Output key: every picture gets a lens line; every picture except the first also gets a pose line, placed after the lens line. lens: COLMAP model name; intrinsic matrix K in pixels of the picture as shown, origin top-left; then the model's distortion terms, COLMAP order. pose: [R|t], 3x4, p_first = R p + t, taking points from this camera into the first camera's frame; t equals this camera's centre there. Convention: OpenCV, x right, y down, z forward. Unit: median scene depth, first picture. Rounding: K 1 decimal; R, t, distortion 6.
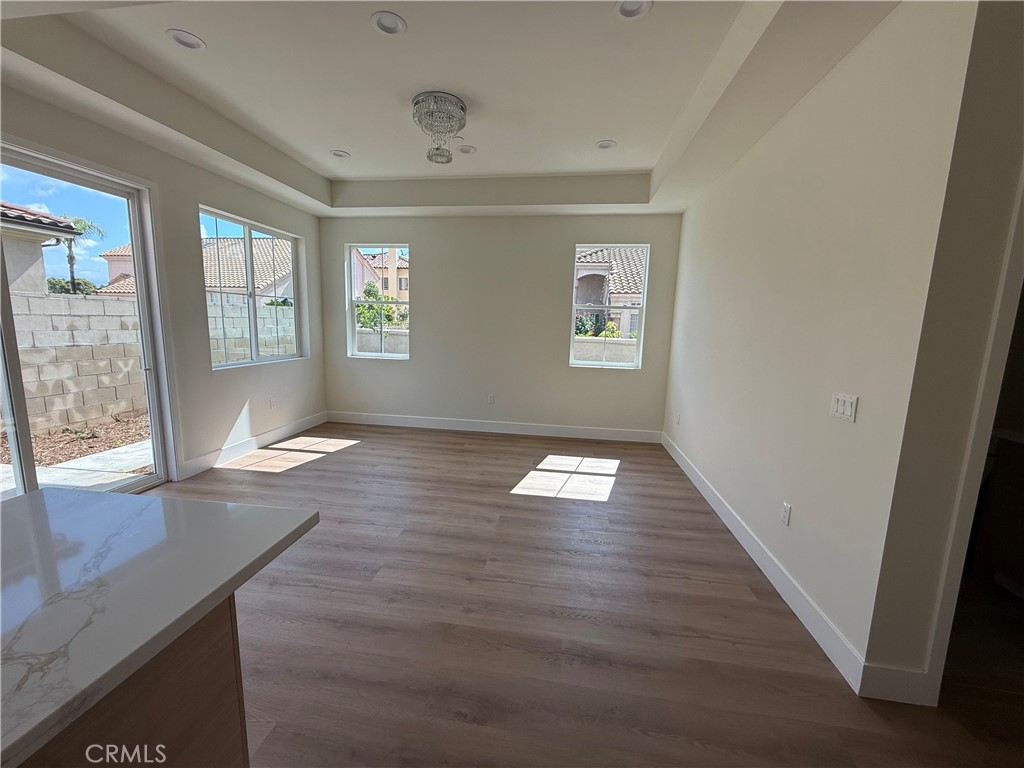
lens RADIAL K [[407.4, 0, 509.2], [0, 407.4, 381.6], [0, 0, 1]] dist [-0.001147, 0.000633]
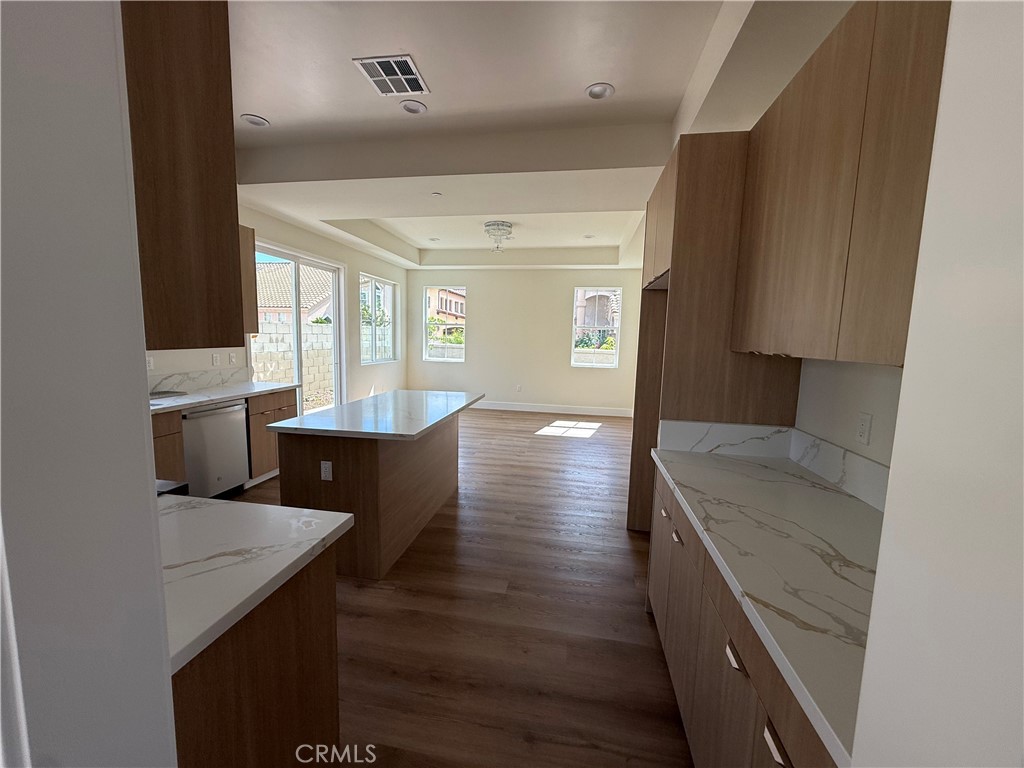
lens RADIAL K [[407.4, 0, 509.4], [0, 407.4, 379.4], [0, 0, 1]] dist [-0.001147, 0.000633]
pose [[0.999560, 0.001816, -0.029593, -0.035001], [-0.003061, 0.999109, -0.042081, 0.074439], [0.029490, 0.042154, 0.998676, -0.509586]]
